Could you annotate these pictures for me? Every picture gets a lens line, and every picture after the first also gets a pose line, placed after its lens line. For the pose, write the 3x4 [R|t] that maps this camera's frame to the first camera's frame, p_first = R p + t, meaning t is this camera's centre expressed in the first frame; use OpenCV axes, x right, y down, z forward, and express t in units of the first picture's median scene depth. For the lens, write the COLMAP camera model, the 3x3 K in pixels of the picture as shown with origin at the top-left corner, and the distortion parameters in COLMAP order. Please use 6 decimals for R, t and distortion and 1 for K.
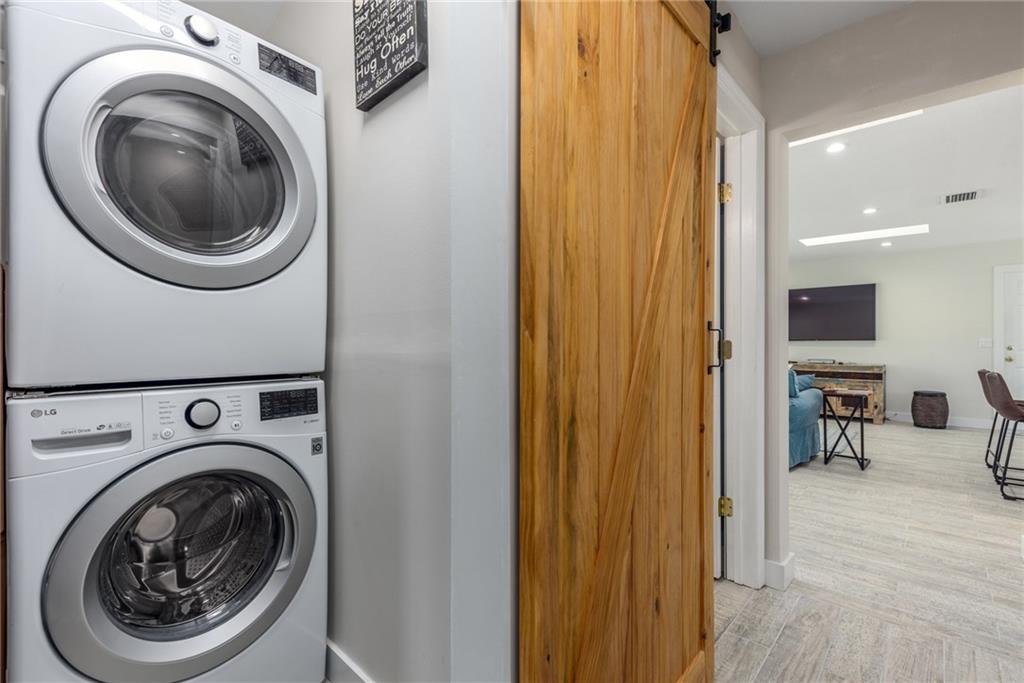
lens RADIAL K [[465.8, 0, 513.4], [0, 465.8, 342.4], [0, 0, 1]] dist [-0.002612, -0.000222]
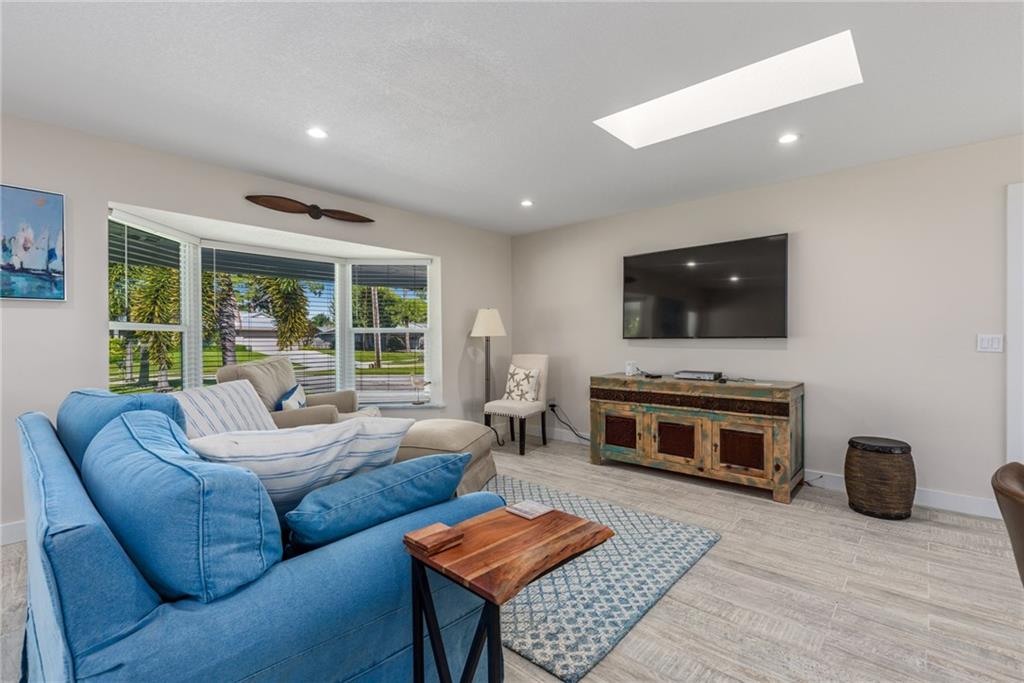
lens RADIAL K [[465.8, 0, 510.9], [0, 465.8, 341.7], [0, 0, 1]] dist [-0.002612, -0.000222]
pose [[0.999923, -0.003198, 0.012026, 0.479579], [0.003139, 0.999983, 0.004872, -0.003983], [-0.012042, -0.004834, 0.999916, 0.490700]]
